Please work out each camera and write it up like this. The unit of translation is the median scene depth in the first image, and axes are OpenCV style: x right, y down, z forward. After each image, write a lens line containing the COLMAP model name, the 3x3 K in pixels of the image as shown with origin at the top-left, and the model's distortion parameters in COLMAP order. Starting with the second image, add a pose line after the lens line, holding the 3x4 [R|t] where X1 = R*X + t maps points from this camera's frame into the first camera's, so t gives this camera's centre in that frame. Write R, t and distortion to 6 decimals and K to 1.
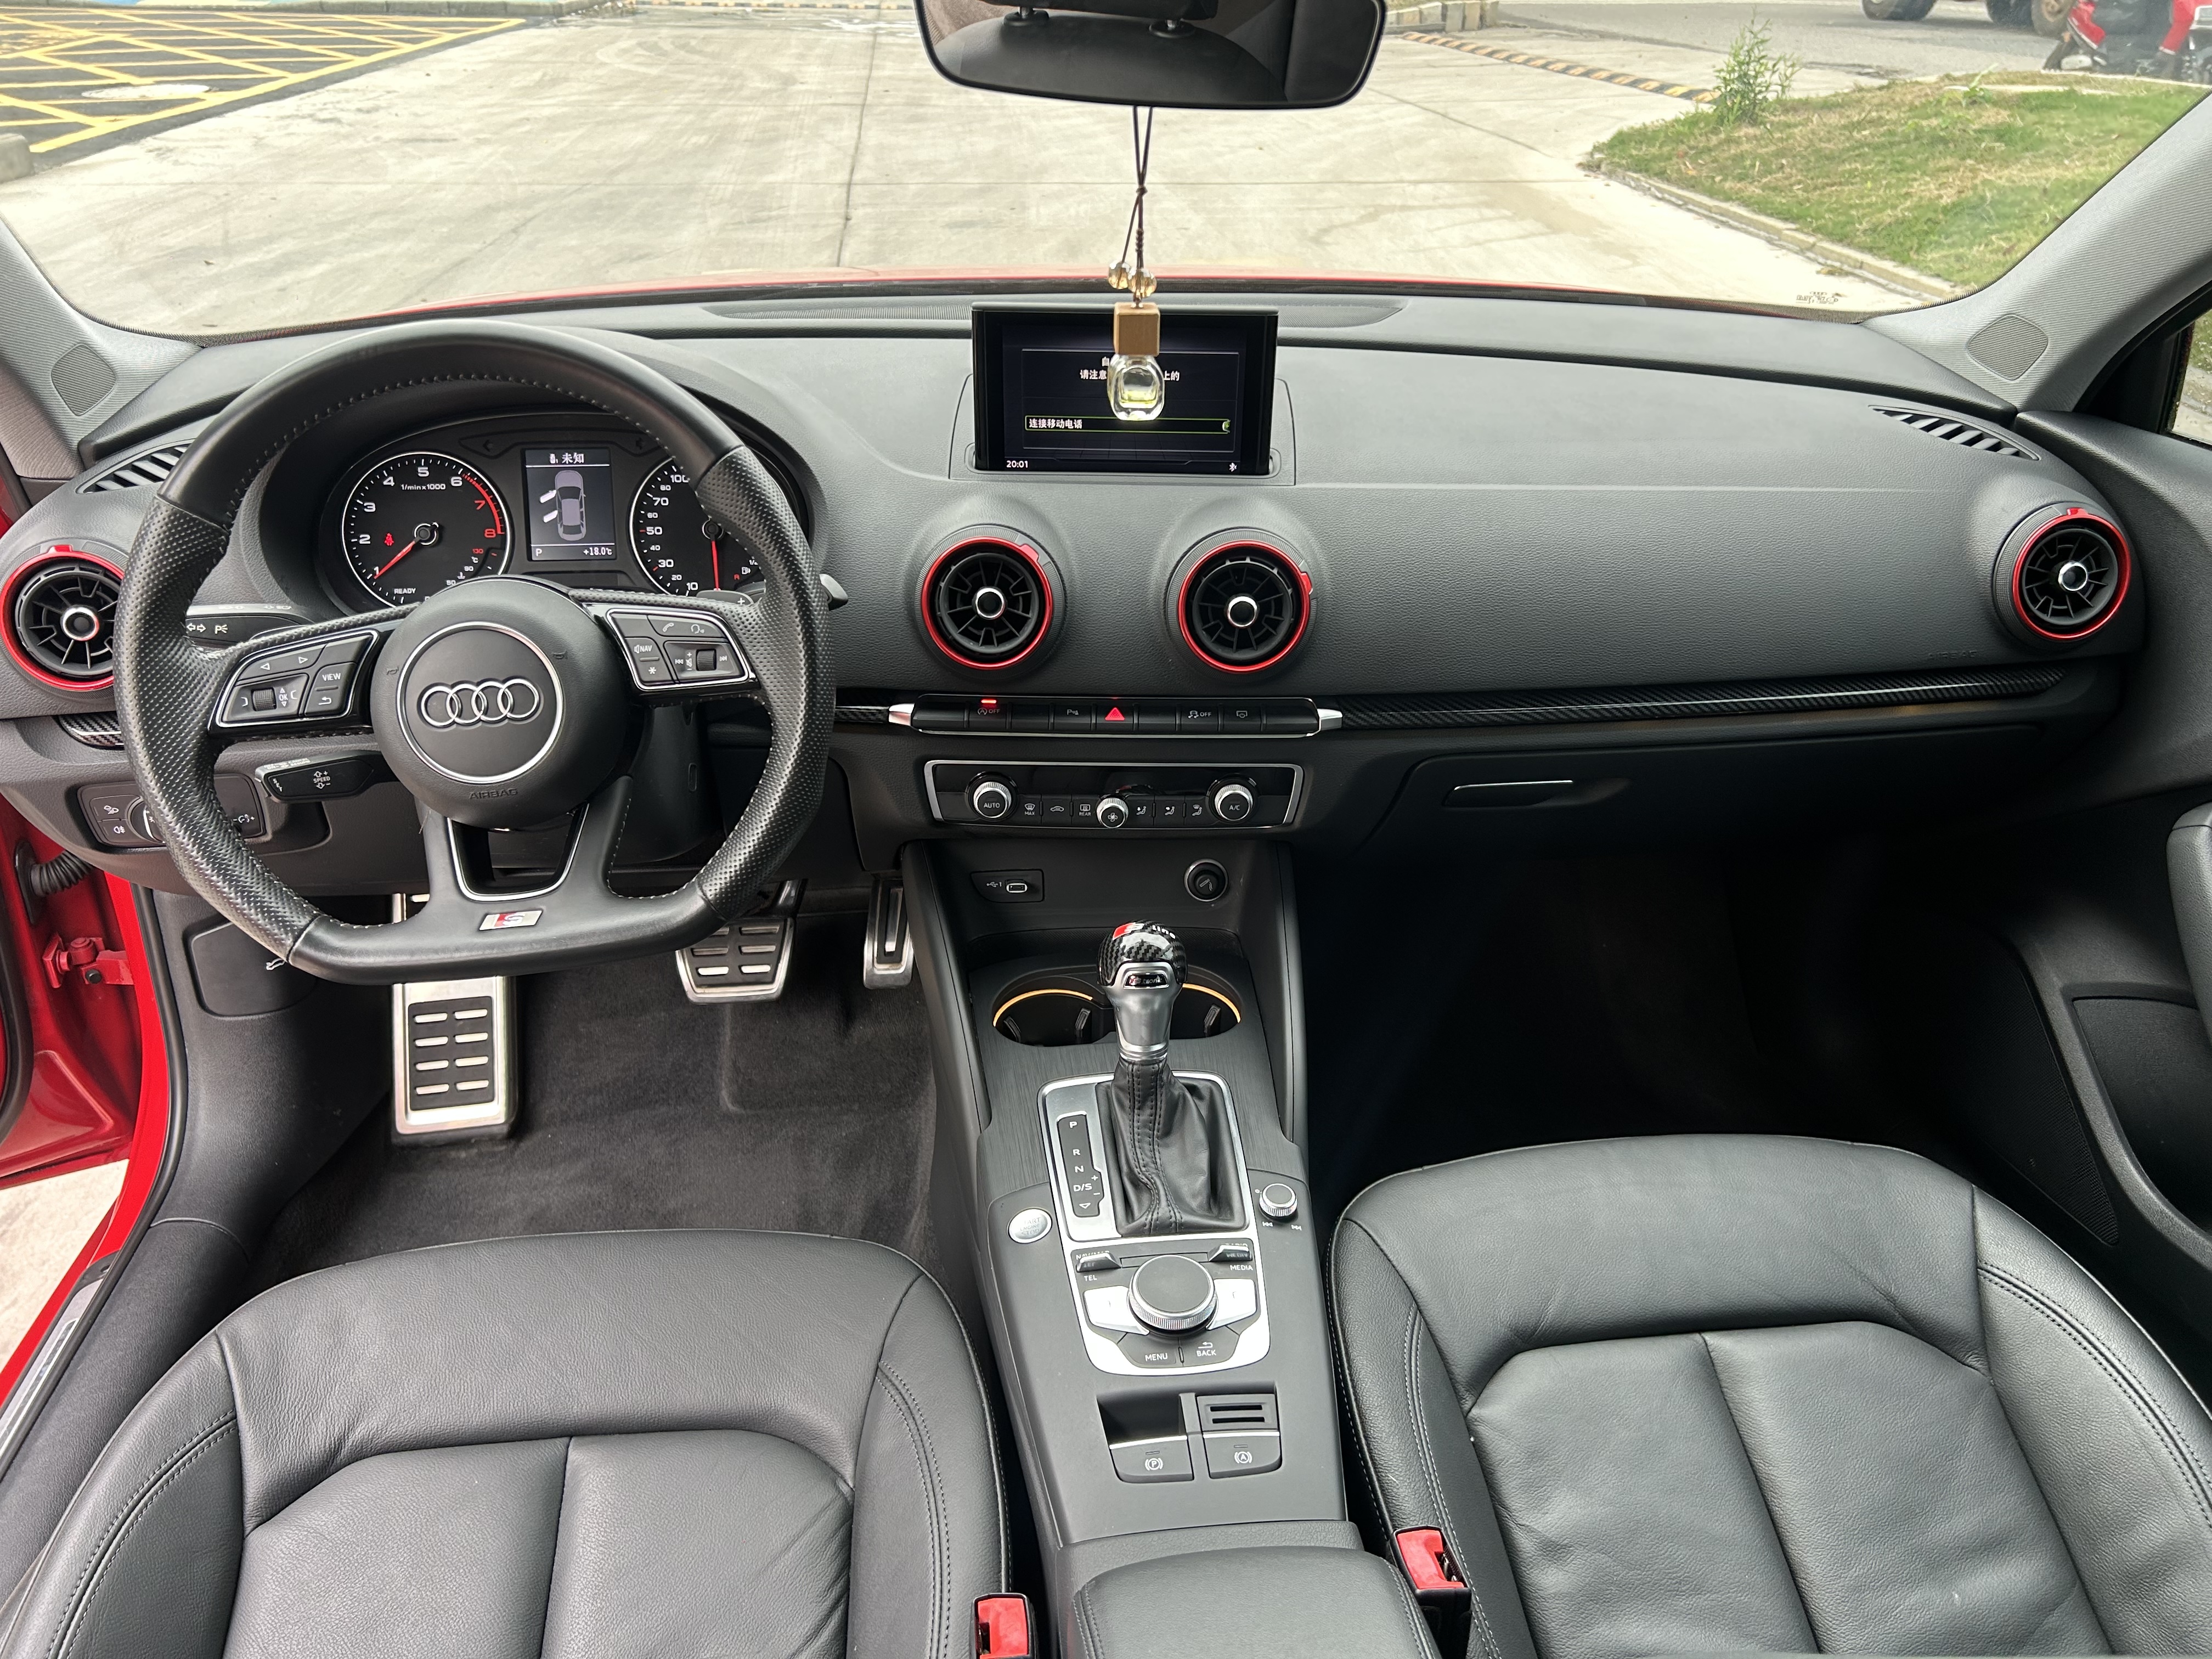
lens RADIAL K [[1662.7, 0, 1106.0], [0, 1662.7, 829.5], [0, 0, 1]] dist [0.084988, -0.113516]
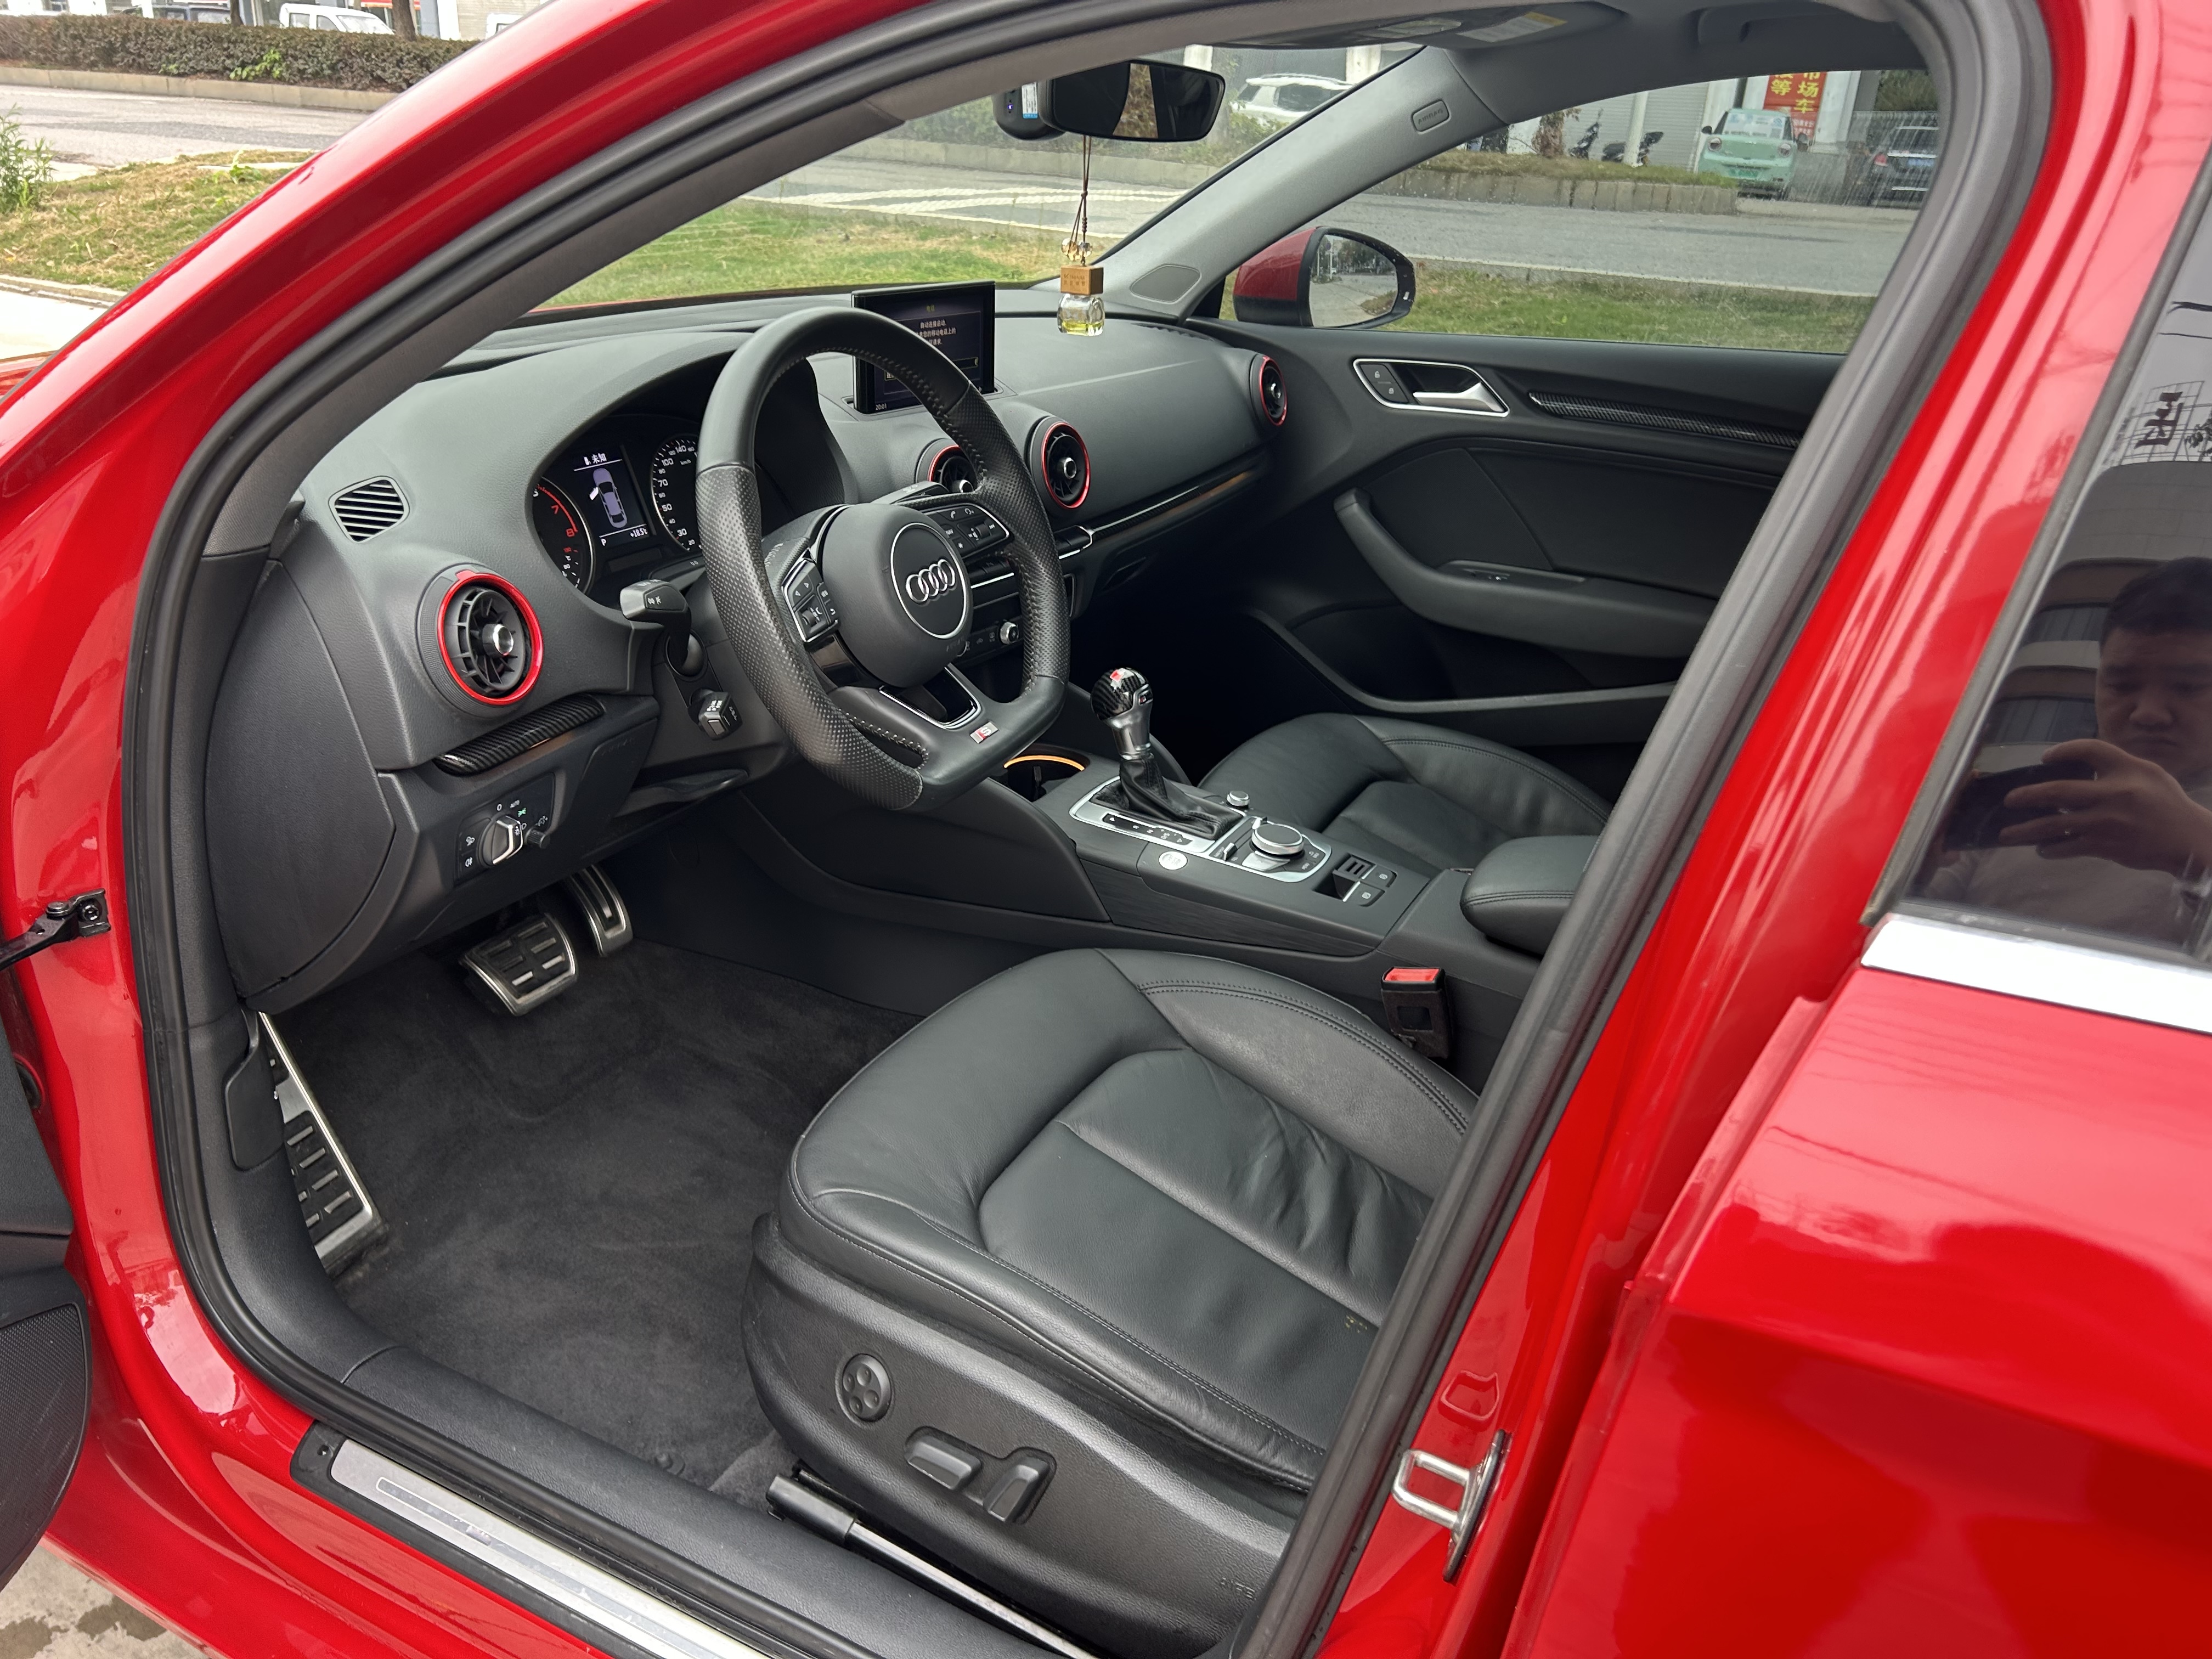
lens RADIAL K [[1662.7, 0, 1106.0], [0, 1662.7, 829.5], [0, 0, 1]] dist [0.084988, -0.113516]
pose [[0.540948, -0.324288, 0.776023, -0.911805], [0.357268, 0.923894, 0.137038, -0.016470], [-0.761403, 0.203118, 0.615637, 0.067470]]
